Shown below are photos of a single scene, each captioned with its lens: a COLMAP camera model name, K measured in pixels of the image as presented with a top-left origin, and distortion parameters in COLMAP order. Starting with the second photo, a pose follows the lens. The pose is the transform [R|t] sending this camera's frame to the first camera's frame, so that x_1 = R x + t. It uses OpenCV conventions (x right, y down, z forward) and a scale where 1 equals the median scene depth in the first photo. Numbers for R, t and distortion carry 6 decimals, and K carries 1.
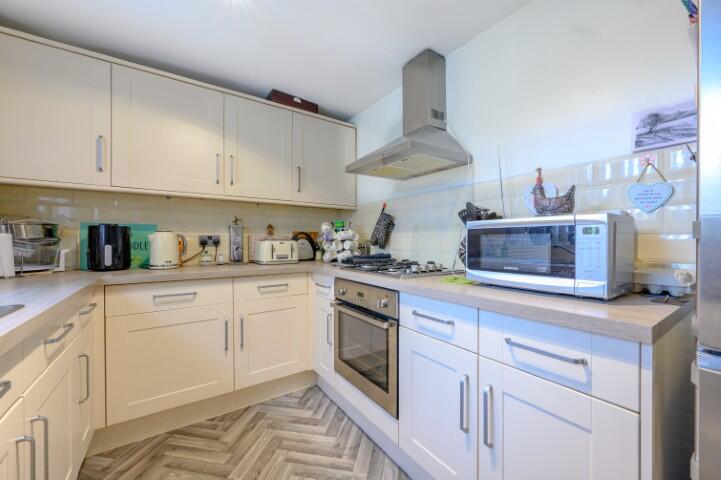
lens RADIAL K [[285.3, 0, 364.5], [0, 285.3, 242.9], [0, 0, 1]] dist [0.000211, 0.000035]
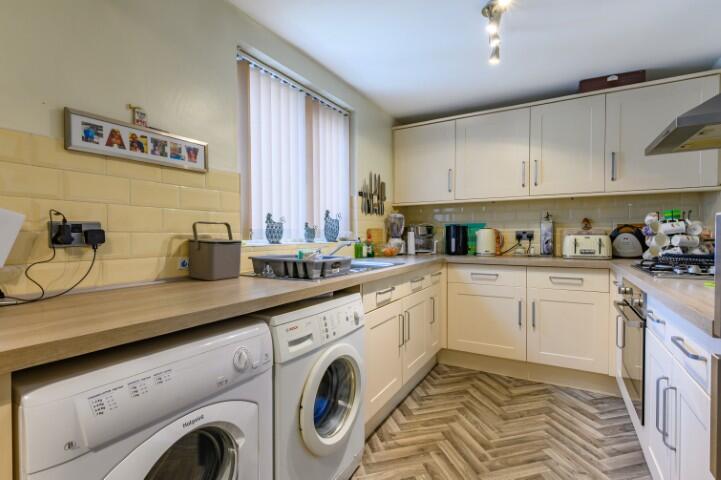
lens RADIAL K [[342.0, 0, 363.1], [0, 342.0, 241.7], [0, 0, 1]] dist [0.005819, 0.000985]
pose [[0.430476, 0.015335, -0.902472, 0.487872], [-0.002293, 0.999871, 0.015897, -0.002170], [0.902599, -0.004774, 0.430456, -0.210500]]
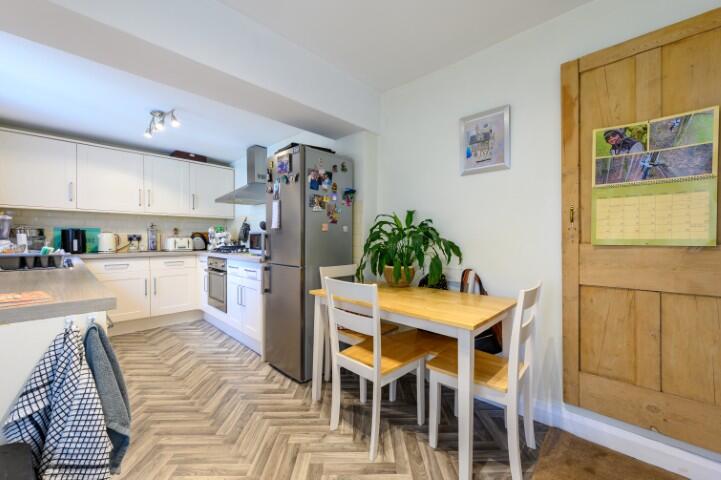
lens RADIAL K [[285.3, 0, 359.8], [0, 285.3, 243.0], [0, 0, 1]] dist [0.000211, 0.000035]
pose [[0.982152, 0.000036, 0.188090, 0.509140], [-0.001603, 0.999965, 0.008183, 0.009359], [-0.188083, -0.008339, 0.982118, -1.031633]]
